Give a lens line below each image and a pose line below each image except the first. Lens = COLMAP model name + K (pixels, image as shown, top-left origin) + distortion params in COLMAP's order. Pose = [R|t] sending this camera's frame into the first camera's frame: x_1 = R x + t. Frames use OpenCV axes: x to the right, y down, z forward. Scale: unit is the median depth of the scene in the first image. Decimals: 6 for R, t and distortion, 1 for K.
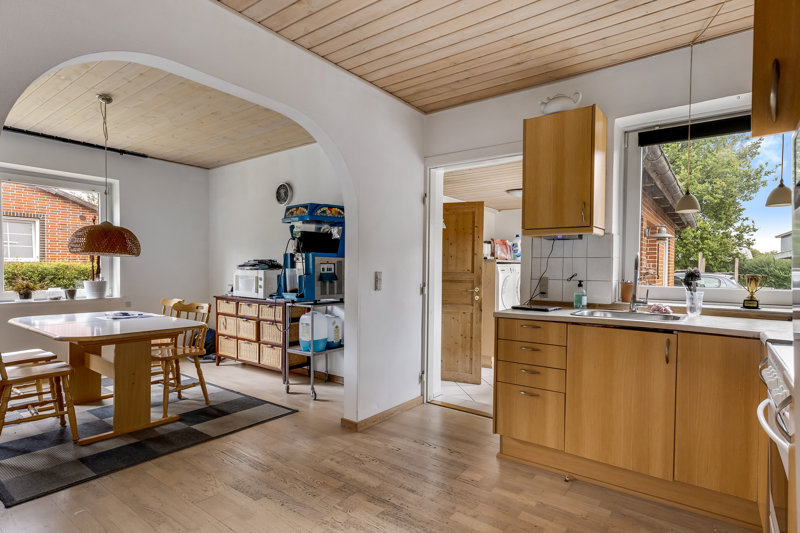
lens RADIAL K [[427.8, 0, 400.0], [0, 427.8, 268.4], [0, 0, 1]] dist [0.000026, 0.000338]
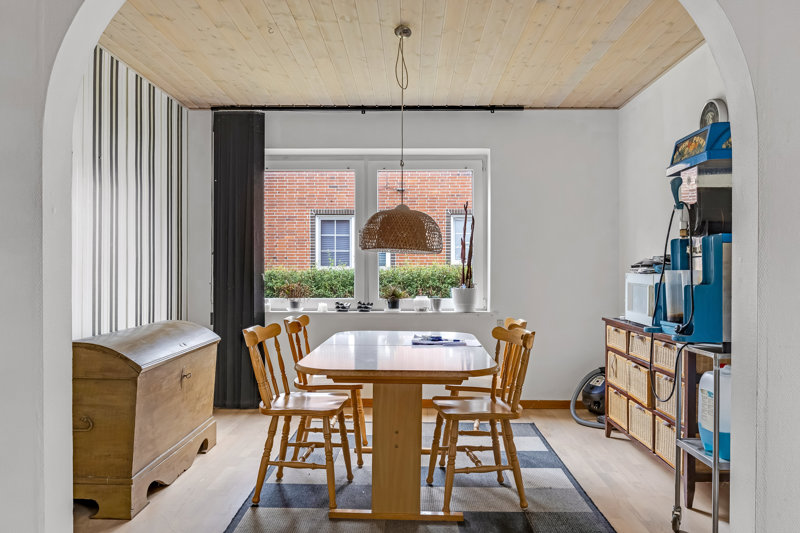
lens RADIAL K [[614.8, 0, 401.3], [0, 614.8, 266.1], [0, 0, 1]] dist [-0.026796, -0.002598]
pose [[0.586338, -0.009364, -0.810013, 0.099974], [0.001818, 0.999946, -0.010244, 0.001702], [0.810065, 0.004534, 0.586323, 0.314582]]
